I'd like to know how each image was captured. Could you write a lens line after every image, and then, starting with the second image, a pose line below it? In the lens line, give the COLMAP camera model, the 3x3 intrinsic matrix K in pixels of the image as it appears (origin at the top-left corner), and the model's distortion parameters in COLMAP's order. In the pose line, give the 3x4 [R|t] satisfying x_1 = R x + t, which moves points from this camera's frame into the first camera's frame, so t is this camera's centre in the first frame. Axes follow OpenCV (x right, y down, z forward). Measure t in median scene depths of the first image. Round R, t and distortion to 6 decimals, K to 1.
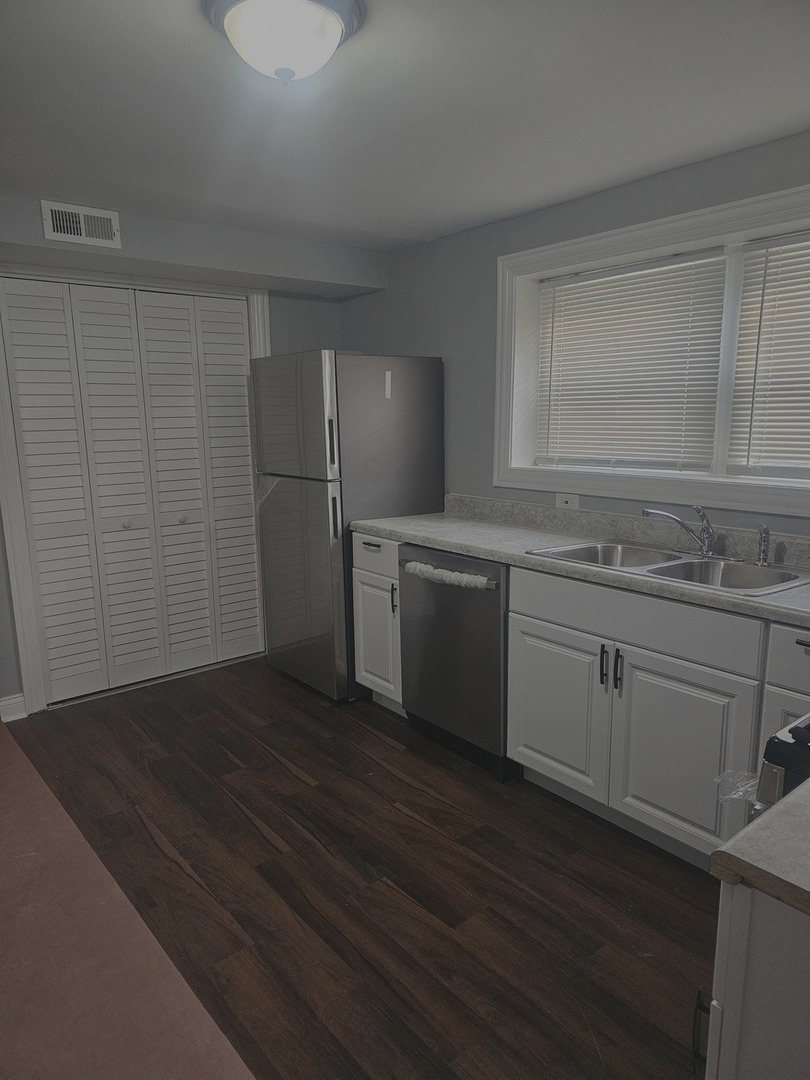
lens RADIAL K [[728.1, 0, 399.7], [0, 728.1, 546.5], [0, 0, 1]] dist [0.062732, -0.028552]
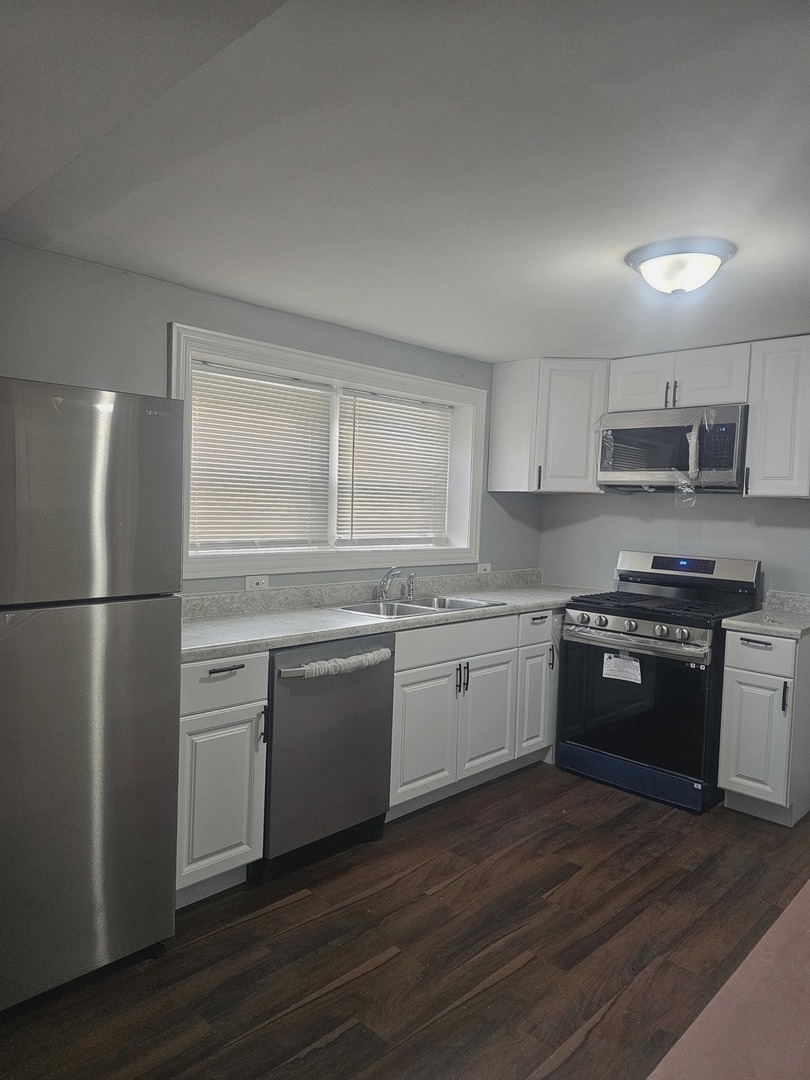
lens RADIAL K [[728.1, 0, 398.4], [0, 728.1, 539.2], [0, 0, 1]] dist [0.062732, -0.028552]
pose [[-0.117478, -0.044462, 0.992080, -1.007085], [0.152542, 0.986333, 0.062268, -0.193879], [-0.981290, 0.158649, -0.109090, 1.122212]]
